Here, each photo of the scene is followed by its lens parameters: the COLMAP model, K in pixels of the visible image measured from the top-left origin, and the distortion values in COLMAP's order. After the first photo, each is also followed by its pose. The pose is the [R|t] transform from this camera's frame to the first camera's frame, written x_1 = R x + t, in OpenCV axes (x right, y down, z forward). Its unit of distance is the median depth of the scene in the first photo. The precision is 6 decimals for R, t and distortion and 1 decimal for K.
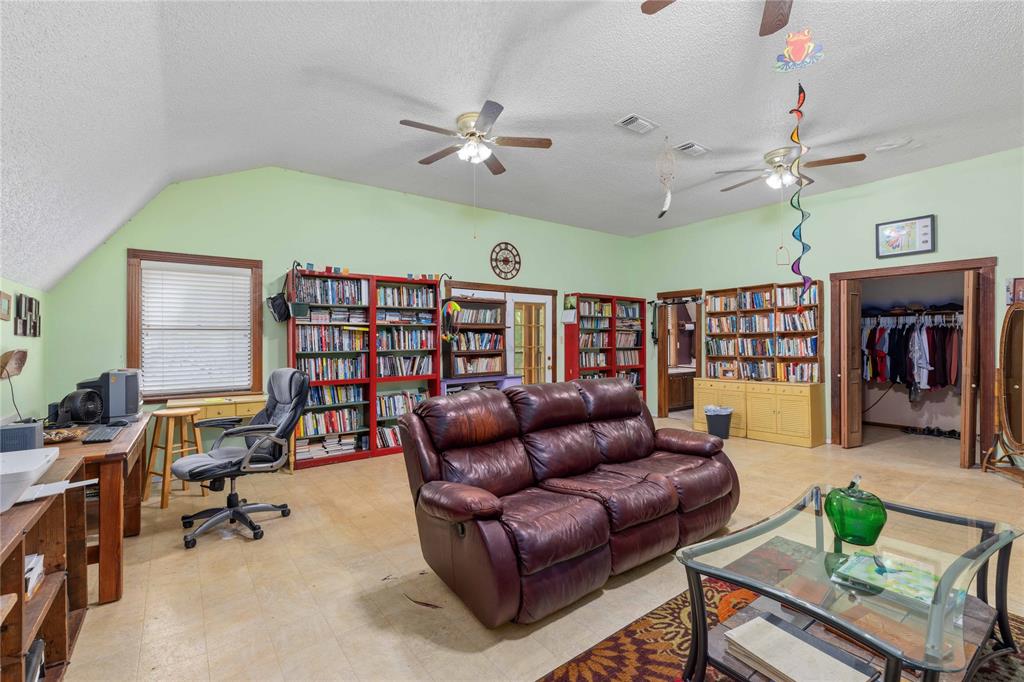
lens RADIAL K [[451.7, 0, 510.5], [0, 451.7, 338.7], [0, 0, 1]] dist [-0.001755, -0.000088]
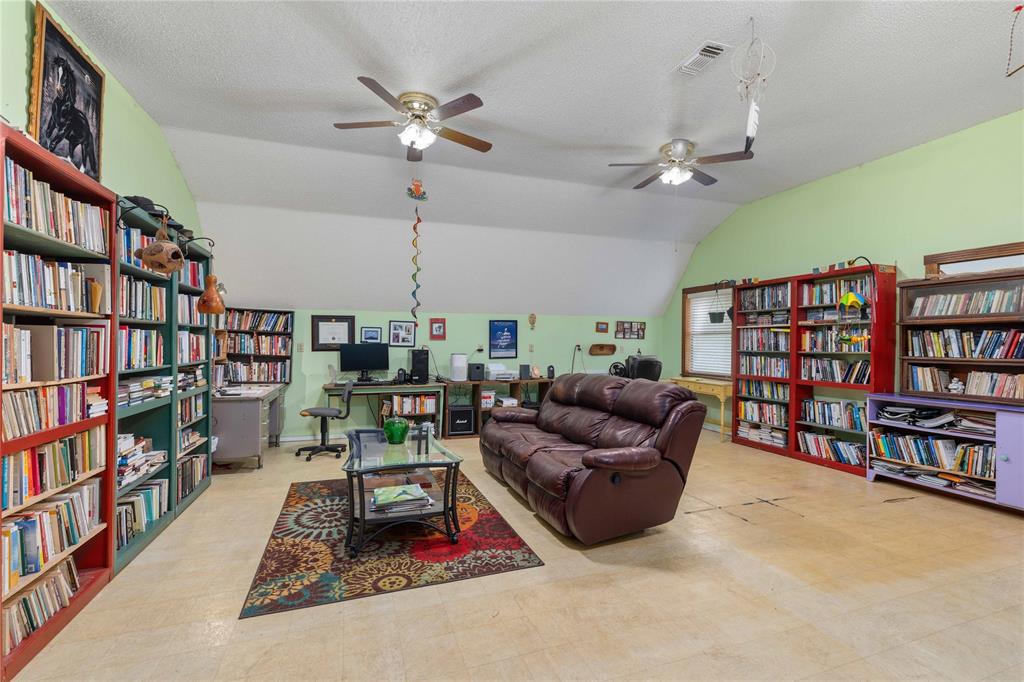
lens RADIAL K [[451.7, 0, 510.3], [0, 451.7, 343.7], [0, 0, 1]] dist [-0.001755, -0.000088]
pose [[-0.291811, 0.003787, -0.956468, 0.848147], [-0.009350, 0.999933, 0.006811, 0.008416], [0.956430, 0.010931, -0.291756, 0.702277]]
